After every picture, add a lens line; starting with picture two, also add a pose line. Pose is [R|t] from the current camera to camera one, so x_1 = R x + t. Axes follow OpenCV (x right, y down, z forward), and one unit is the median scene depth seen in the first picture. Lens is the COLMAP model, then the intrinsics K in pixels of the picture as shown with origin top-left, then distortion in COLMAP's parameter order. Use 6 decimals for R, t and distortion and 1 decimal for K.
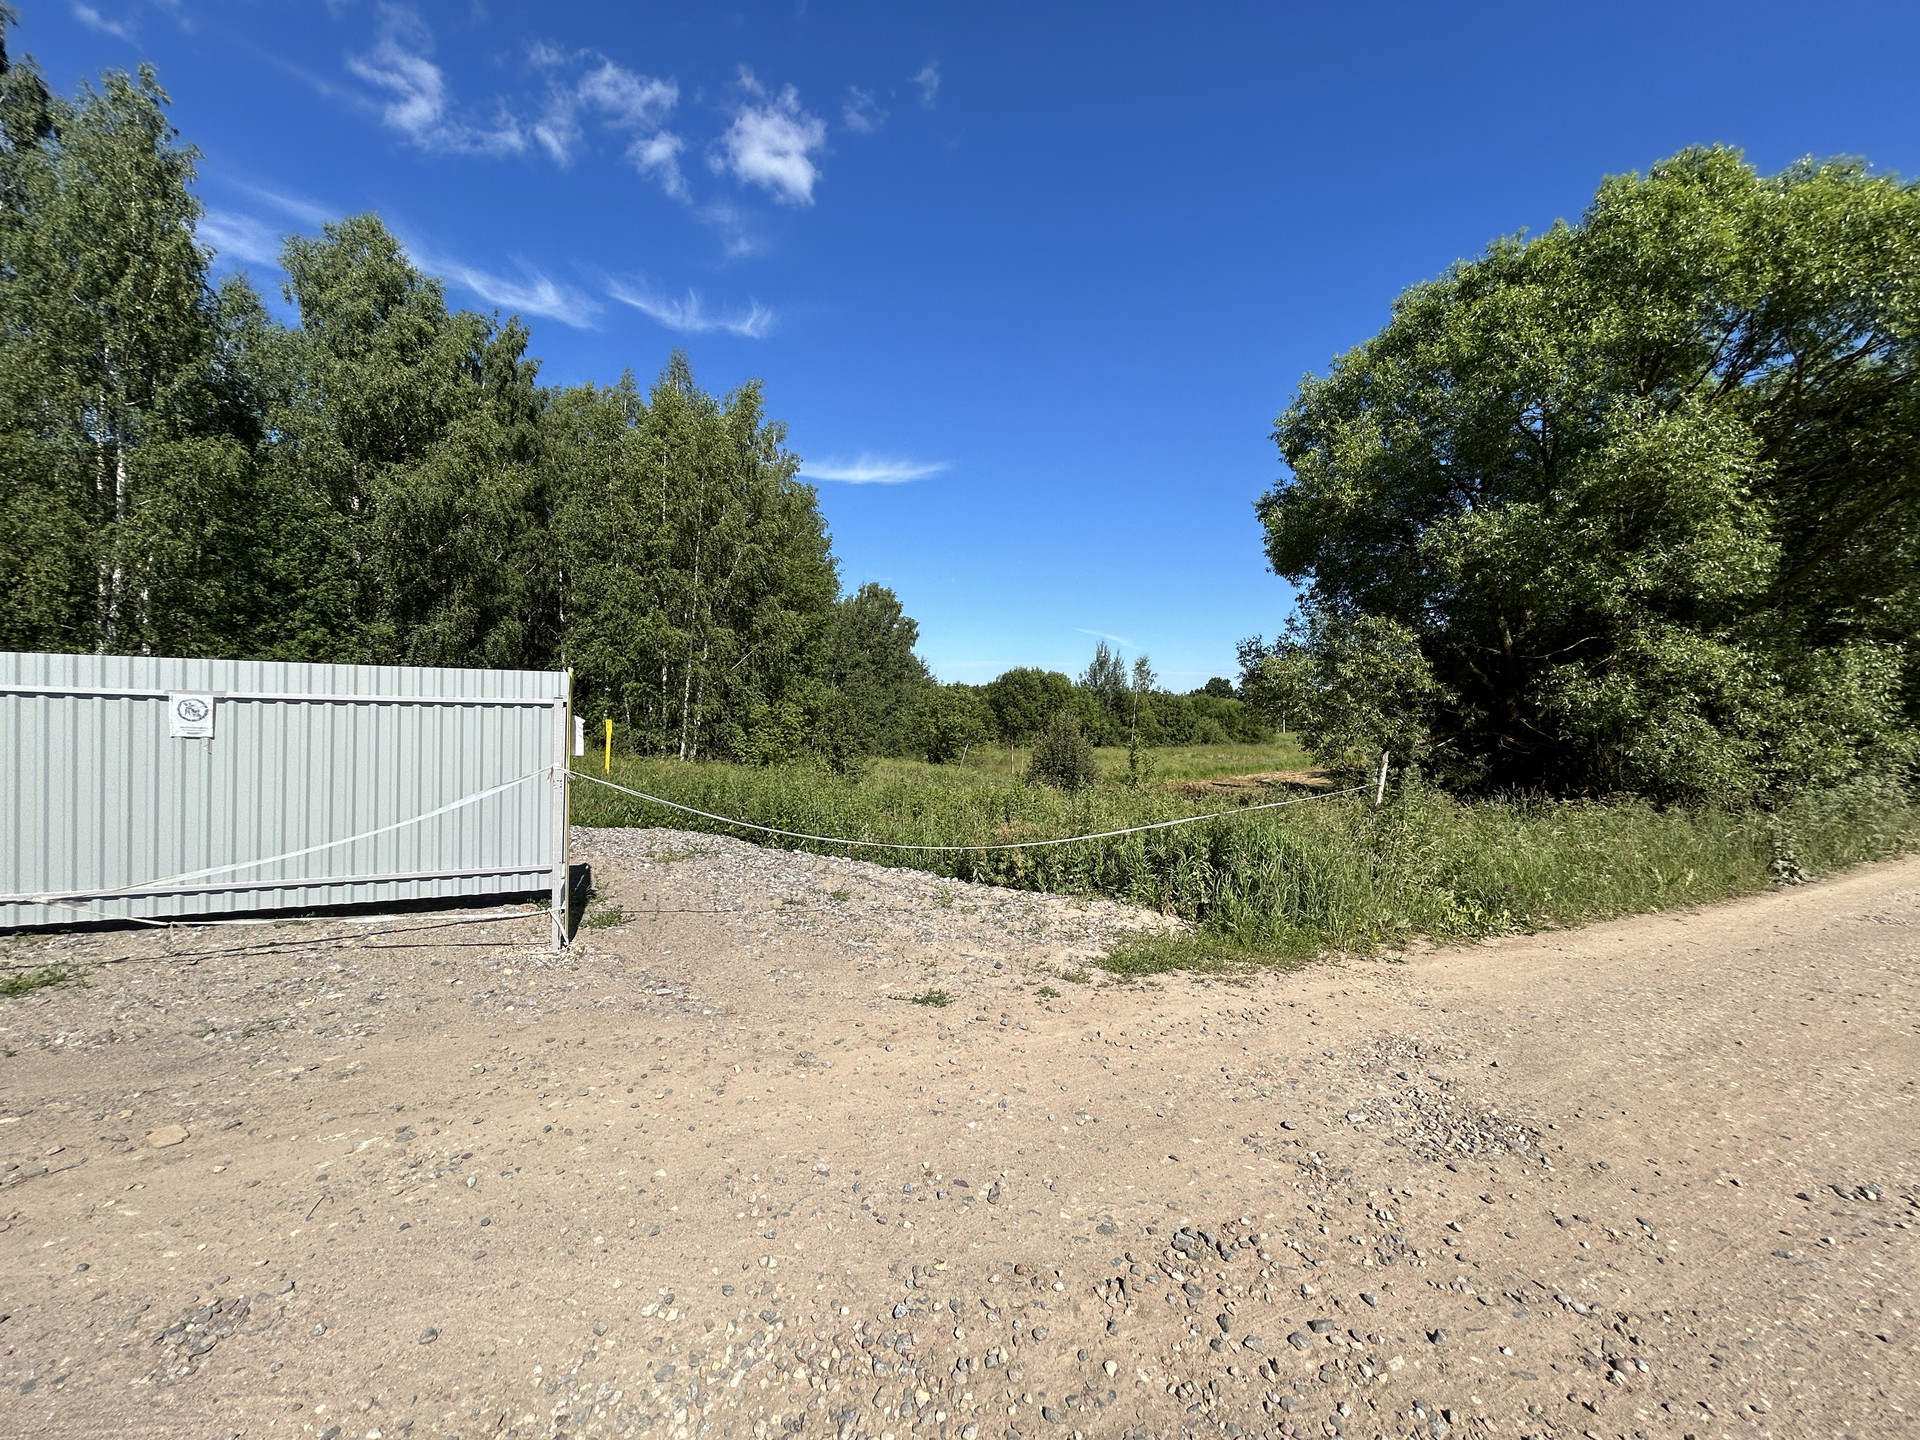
lens RADIAL K [[768.8, 0, 961.7], [0, 768.8, 725.9], [0, 0, 1]] dist [0.007384, -0.000465]
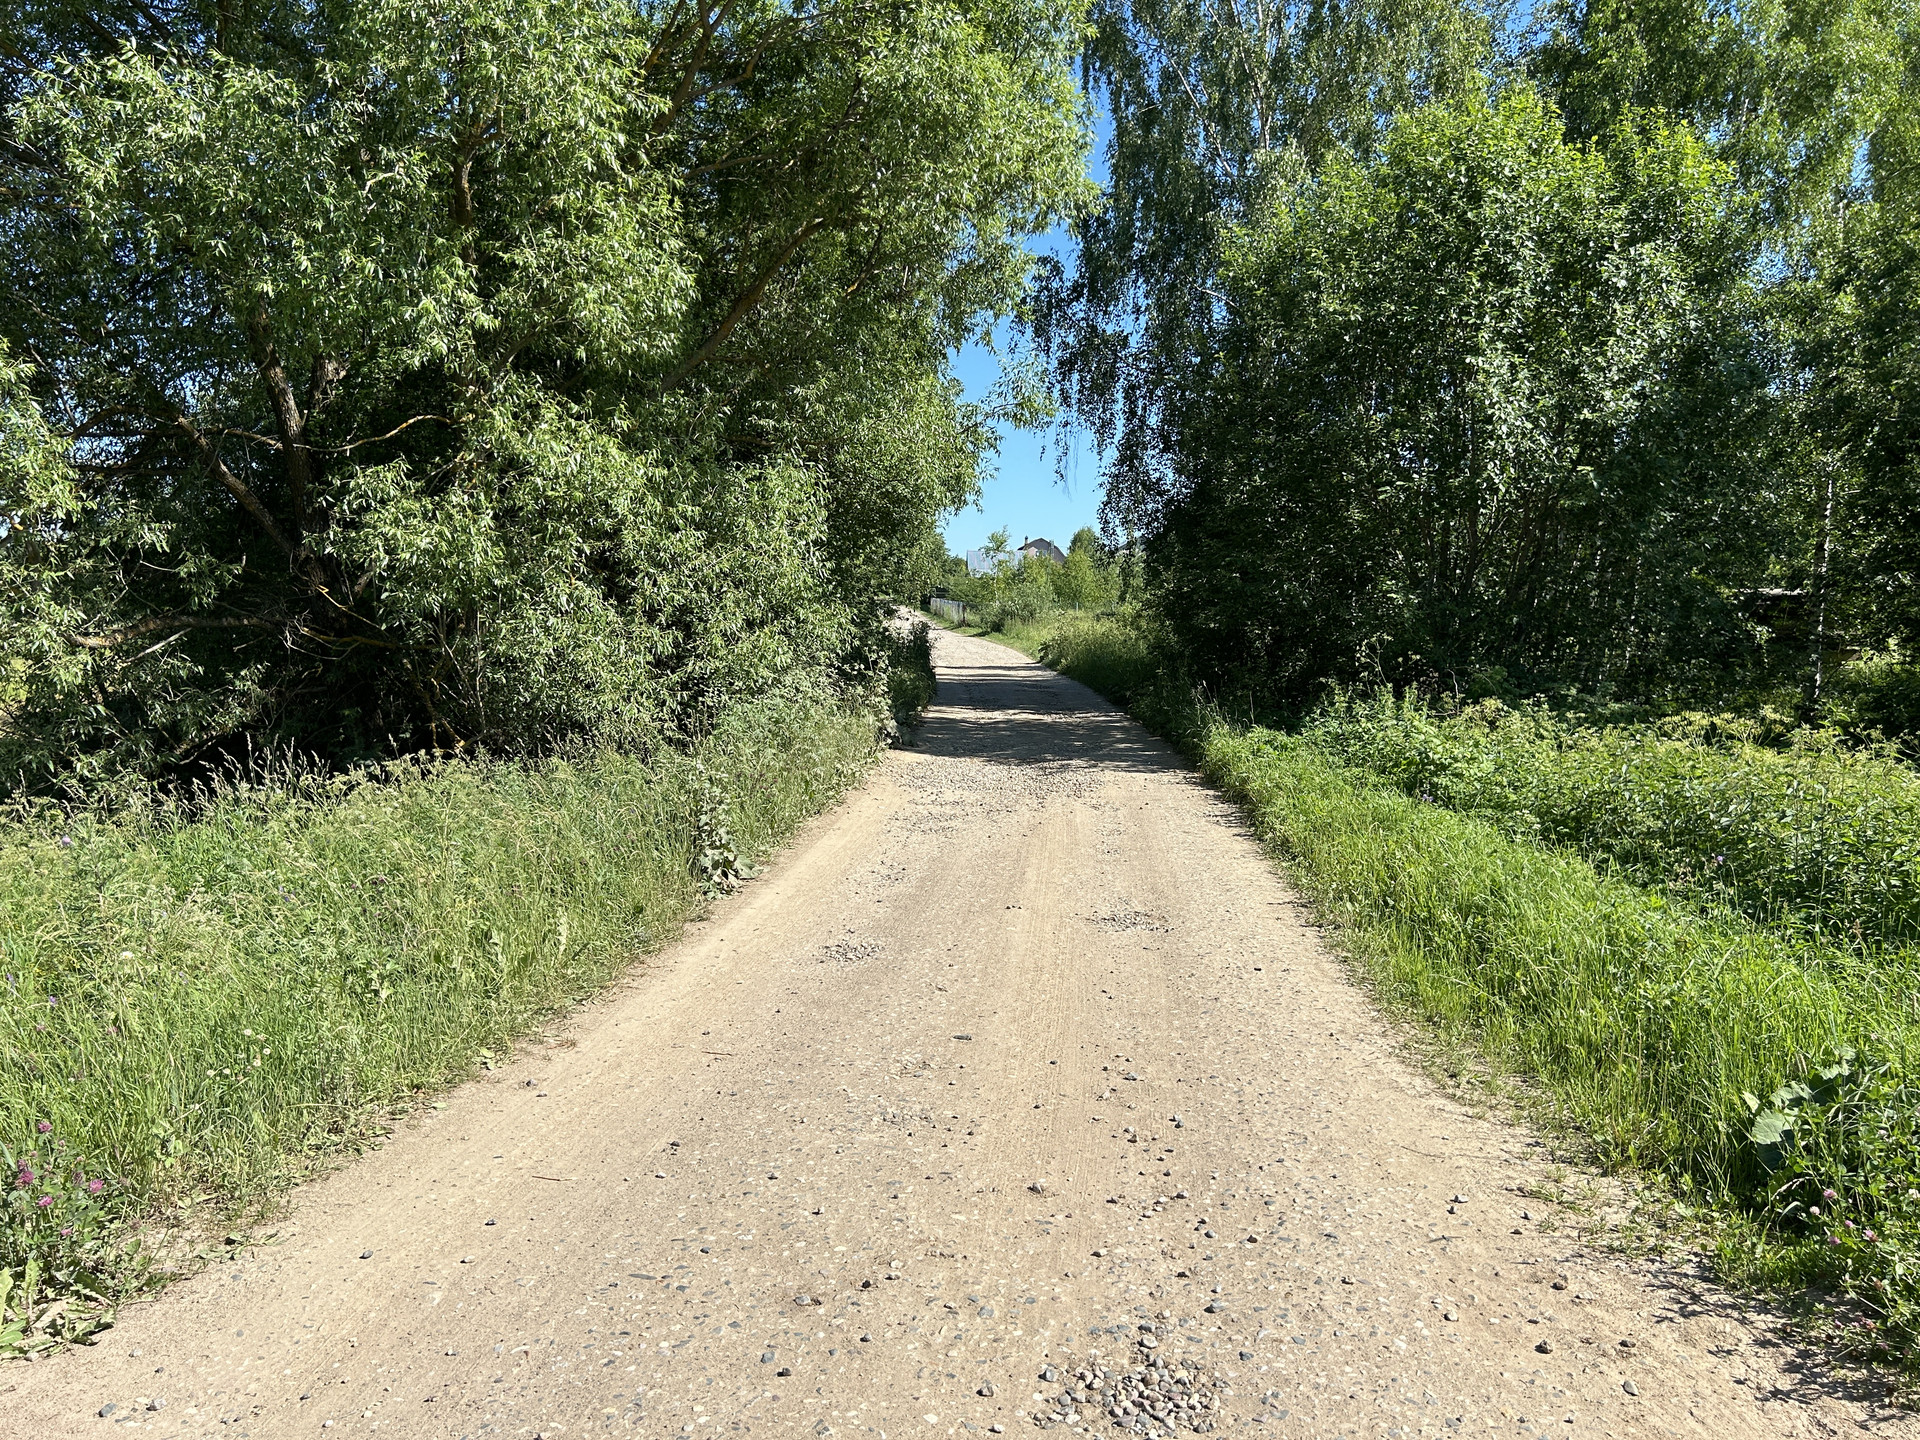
lens RADIAL K [[1421.7, 0, 959.9], [0, 1421.7, 745.6], [0, 0, 1]] dist [0.046878, -0.051012]
pose [[0.548833, -0.096847, 0.830303, 0.127532], [0.020864, 0.994544, 0.102213, 0.003974], [-0.835671, -0.038775, 0.547859, 0.119270]]
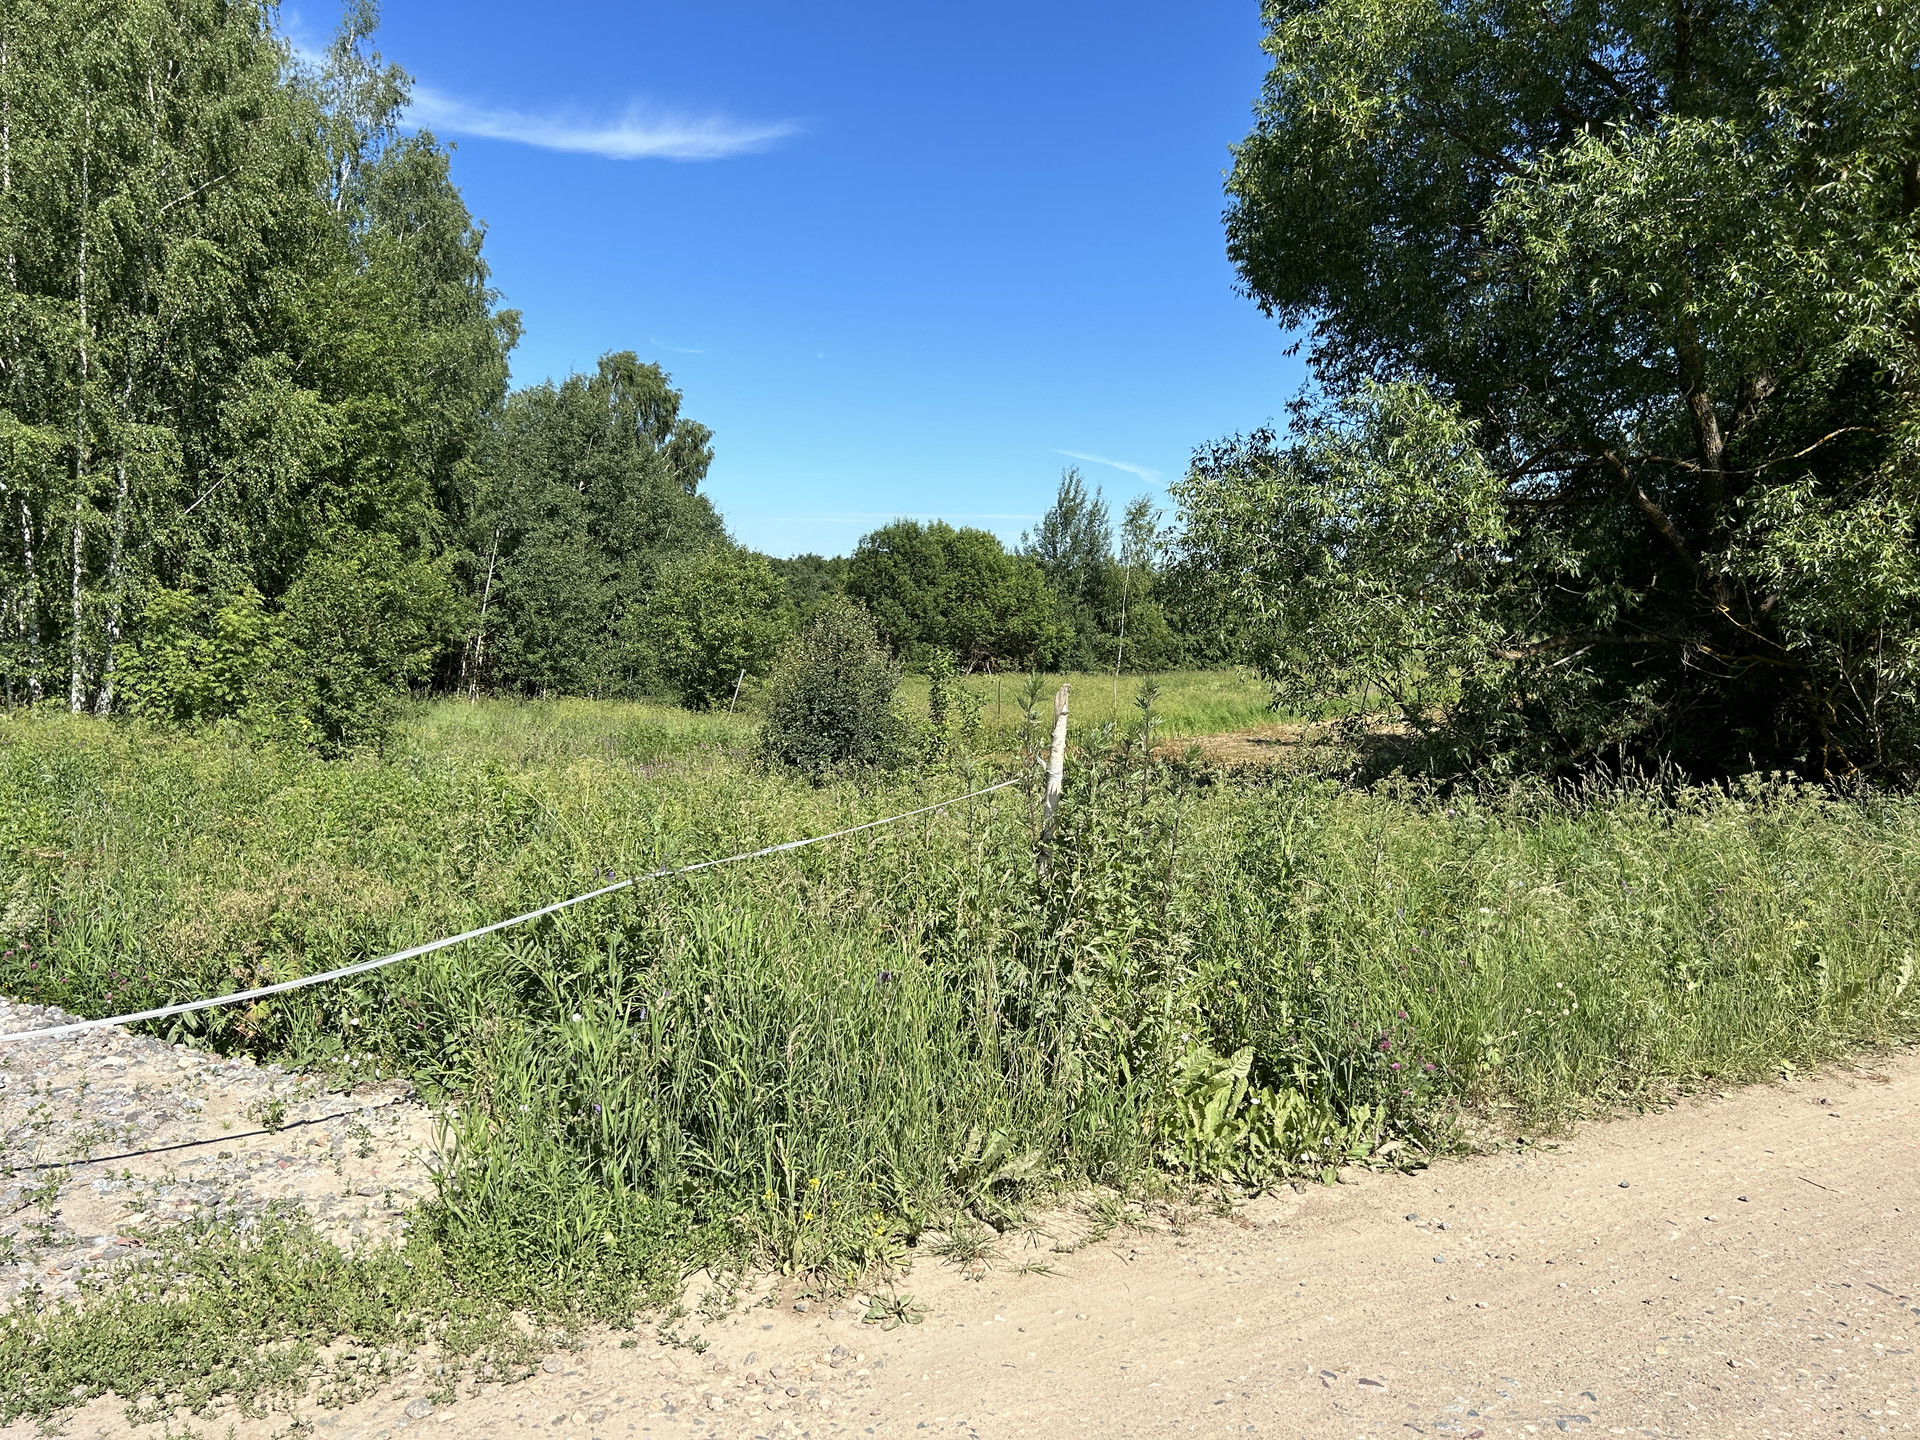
lens RADIAL K [[1421.7, 0, 959.9], [0, 1421.7, 745.6], [0, 0, 1]] dist [0.046878, -0.051012]
pose [[0.997579, -0.013480, 0.068230, 0.120775], [0.008180, 0.996969, 0.077366, 0.003067], [-0.069067, -0.076620, 0.994665, 0.088014]]
